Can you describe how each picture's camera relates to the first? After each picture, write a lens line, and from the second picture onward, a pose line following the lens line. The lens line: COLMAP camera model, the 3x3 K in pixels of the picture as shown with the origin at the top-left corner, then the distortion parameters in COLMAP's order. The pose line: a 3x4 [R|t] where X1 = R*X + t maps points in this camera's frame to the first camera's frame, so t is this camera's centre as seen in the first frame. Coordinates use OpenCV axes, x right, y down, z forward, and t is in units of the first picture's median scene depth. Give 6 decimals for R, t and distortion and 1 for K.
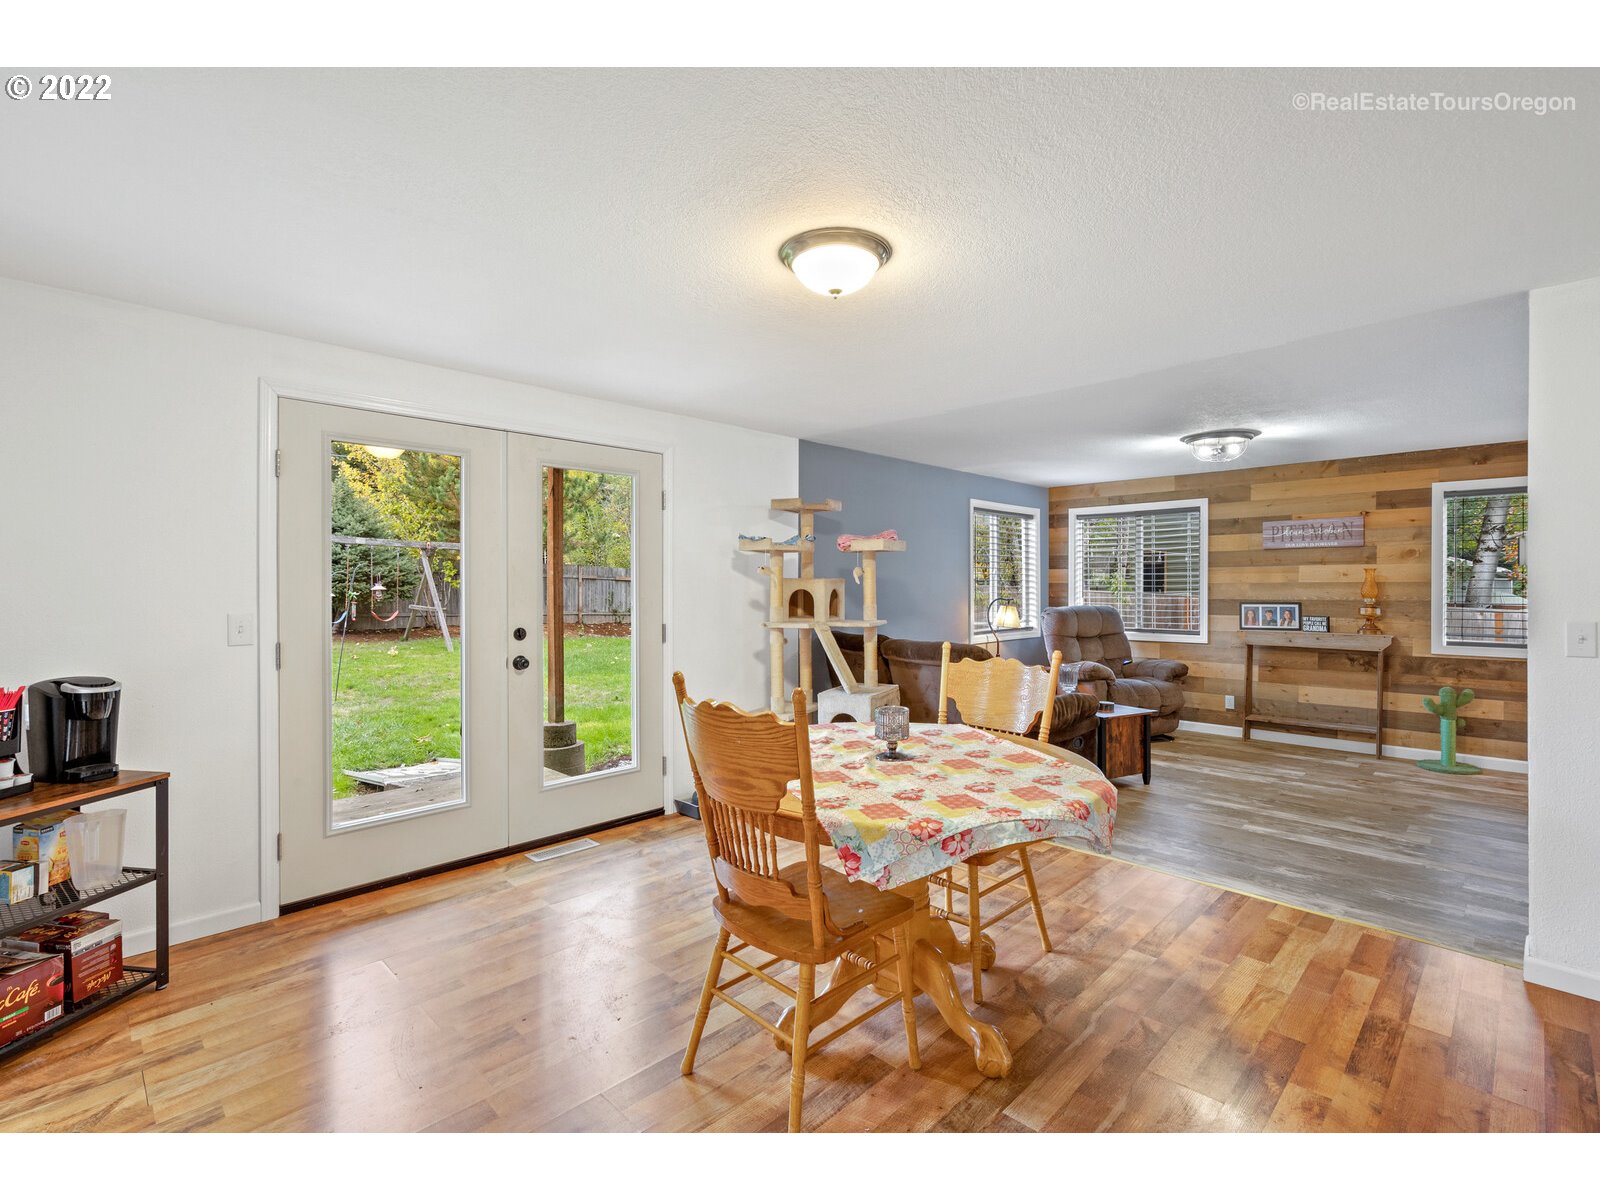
lens RADIAL K [[750.4, 0, 797.5], [0, 750.4, 592.3], [0, 0, 1]] dist [-0.001807, 0.001228]
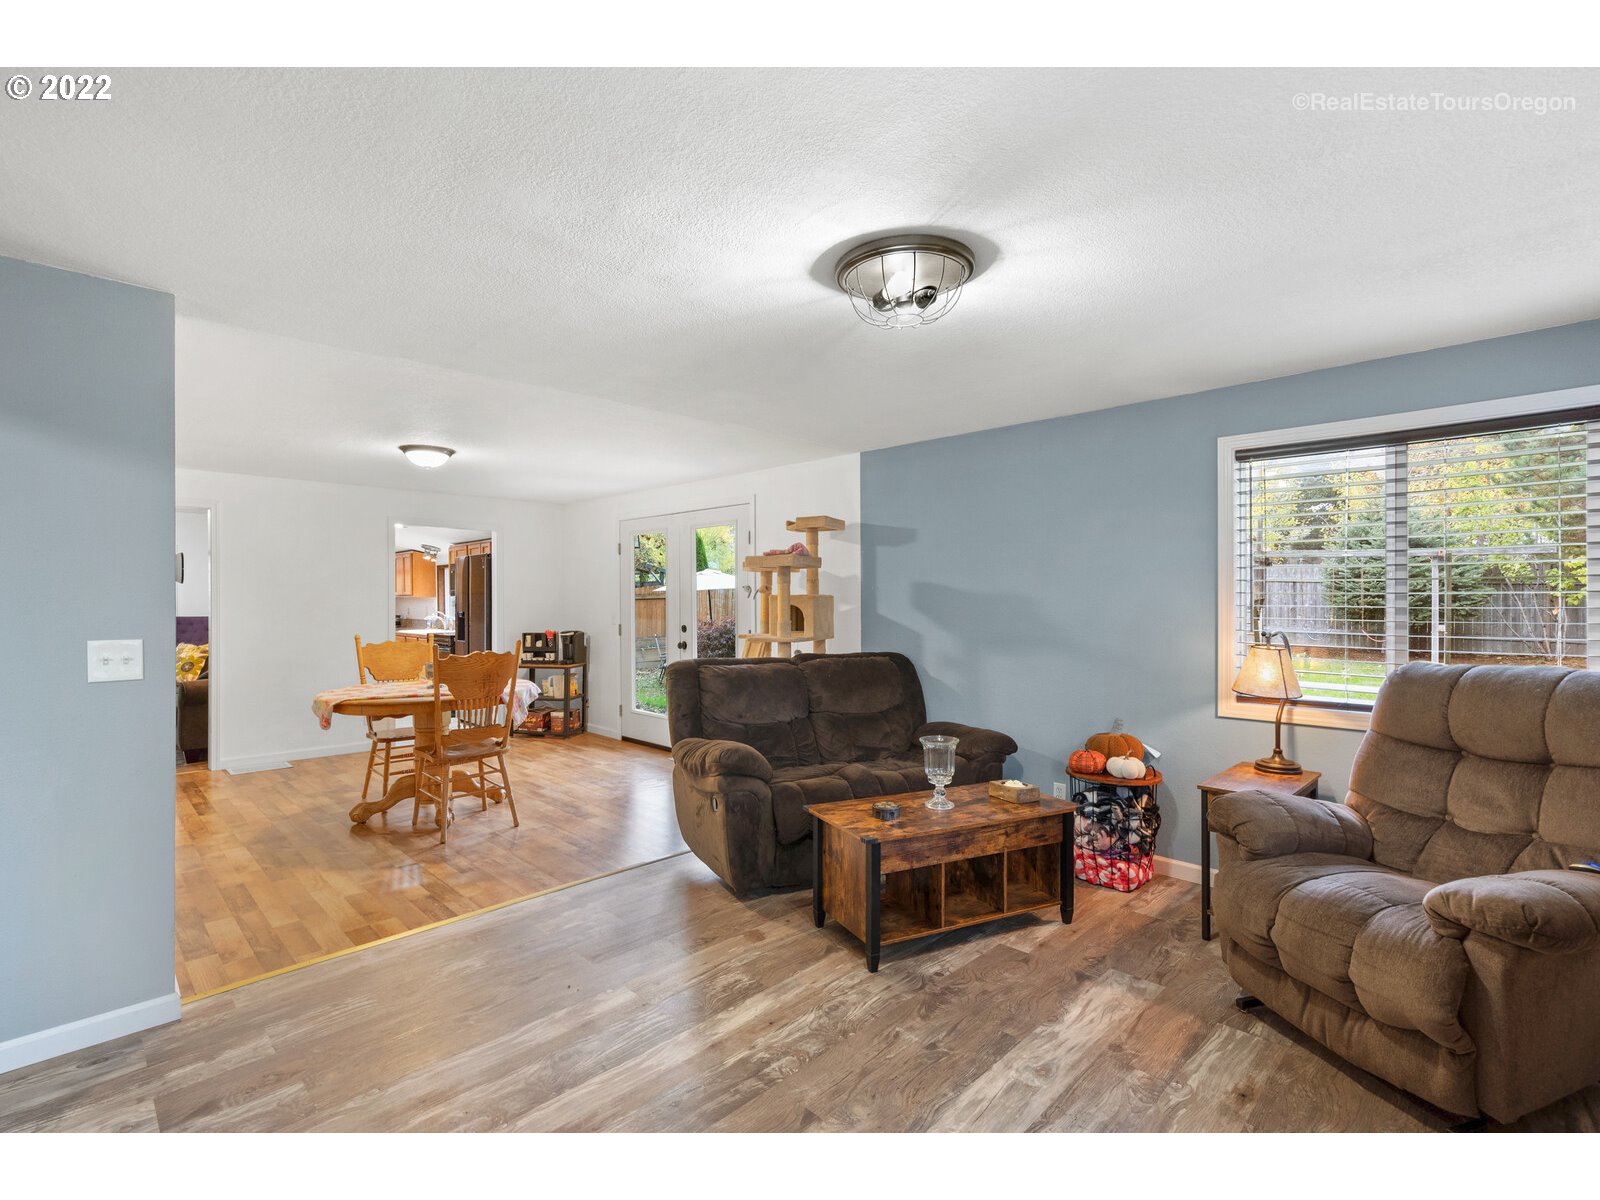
lens RADIAL K [[750.4, 0, 790.6], [0, 750.4, 596.2], [0, 0, 1]] dist [-0.001807, 0.001228]
pose [[-0.013595, -0.005735, -0.999891, 0.814161], [-0.015101, 0.999871, -0.005529, -0.007459], [0.999794, 0.015024, -0.013680, 0.764631]]
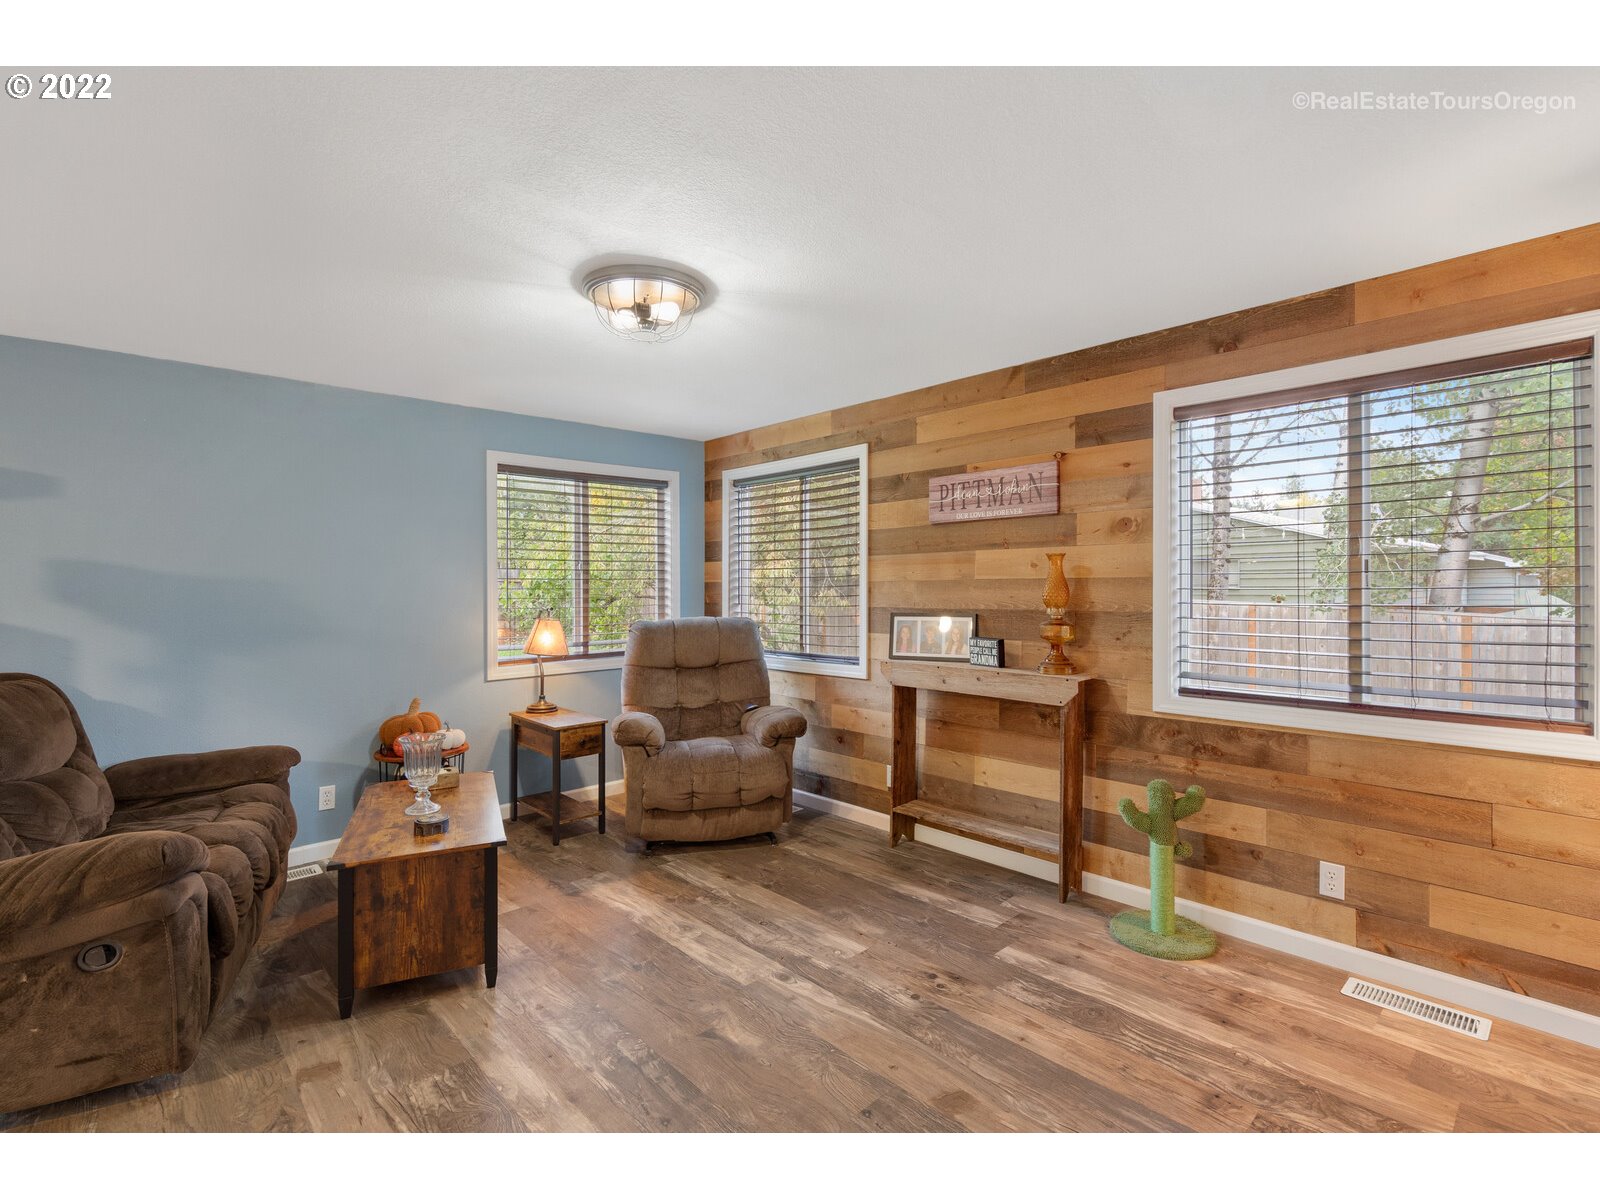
lens RADIAL K [[750.4, 0, 797.7], [0, 750.4, 590.8], [0, 0, 1]] dist [-0.001807, 0.001228]
pose [[0.999241, -0.005120, -0.038615, 0.558744], [0.005035, 0.999985, -0.002300, -0.003704], [0.038626, 0.002104, 0.999252, 0.413724]]
